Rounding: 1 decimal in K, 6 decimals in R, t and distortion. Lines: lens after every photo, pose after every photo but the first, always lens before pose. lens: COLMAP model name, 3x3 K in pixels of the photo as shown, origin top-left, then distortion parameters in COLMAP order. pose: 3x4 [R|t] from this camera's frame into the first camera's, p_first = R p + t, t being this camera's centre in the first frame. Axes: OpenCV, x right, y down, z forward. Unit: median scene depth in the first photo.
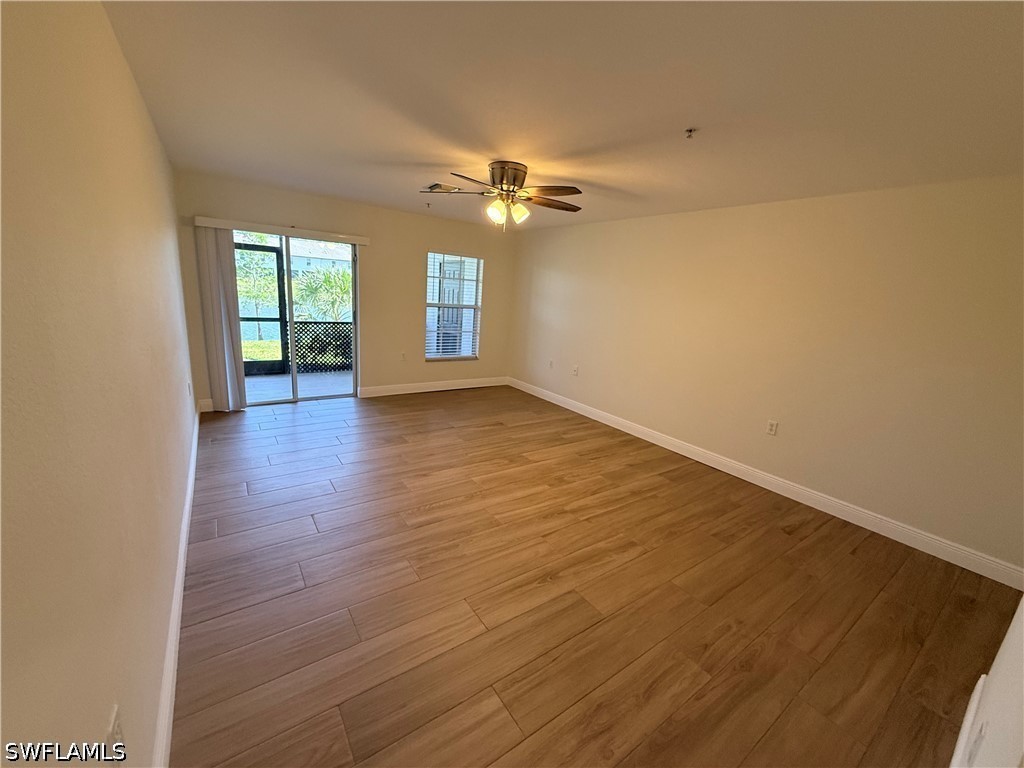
lens RADIAL K [[409.0, 0, 510.2], [0, 409.0, 381.4], [0, 0, 1]] dist [-0.002249, -0.000496]
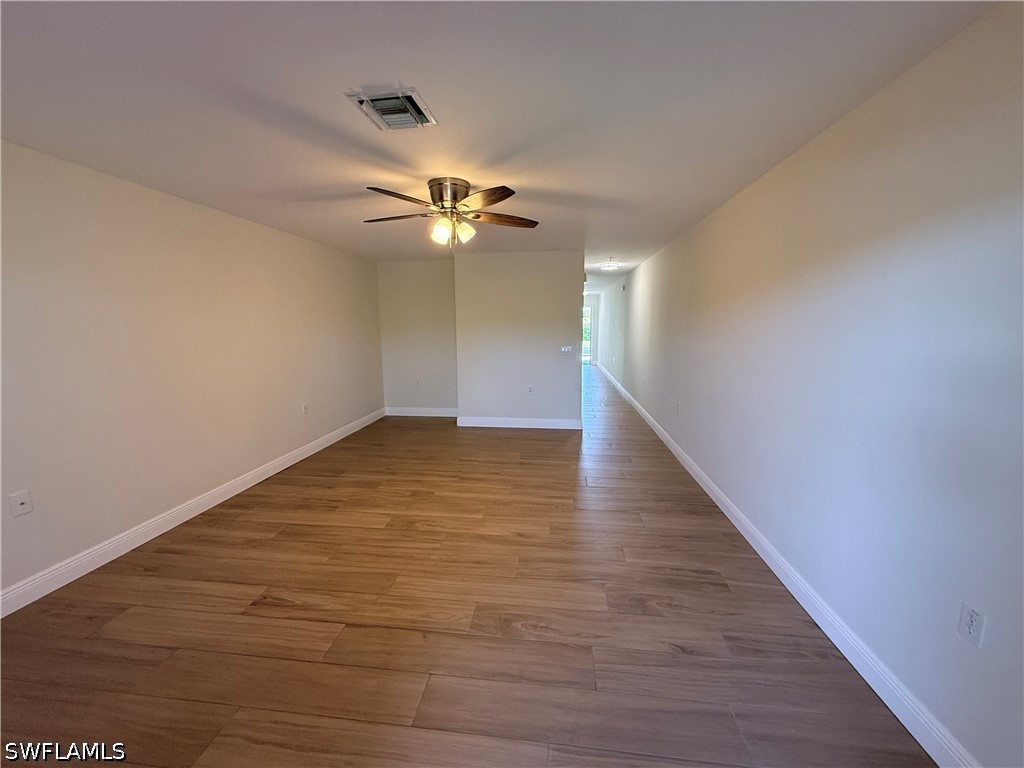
lens RADIAL K [[409.0, 0, 512.2], [0, 409.0, 383.9], [0, 0, 1]] dist [-0.002249, -0.000496]
pose [[-0.741414, -0.164001, 0.650699, -0.633738], [0.106801, 0.928477, 0.355702, -0.329764], [-0.662494, 0.333218, -0.670870, 1.341972]]
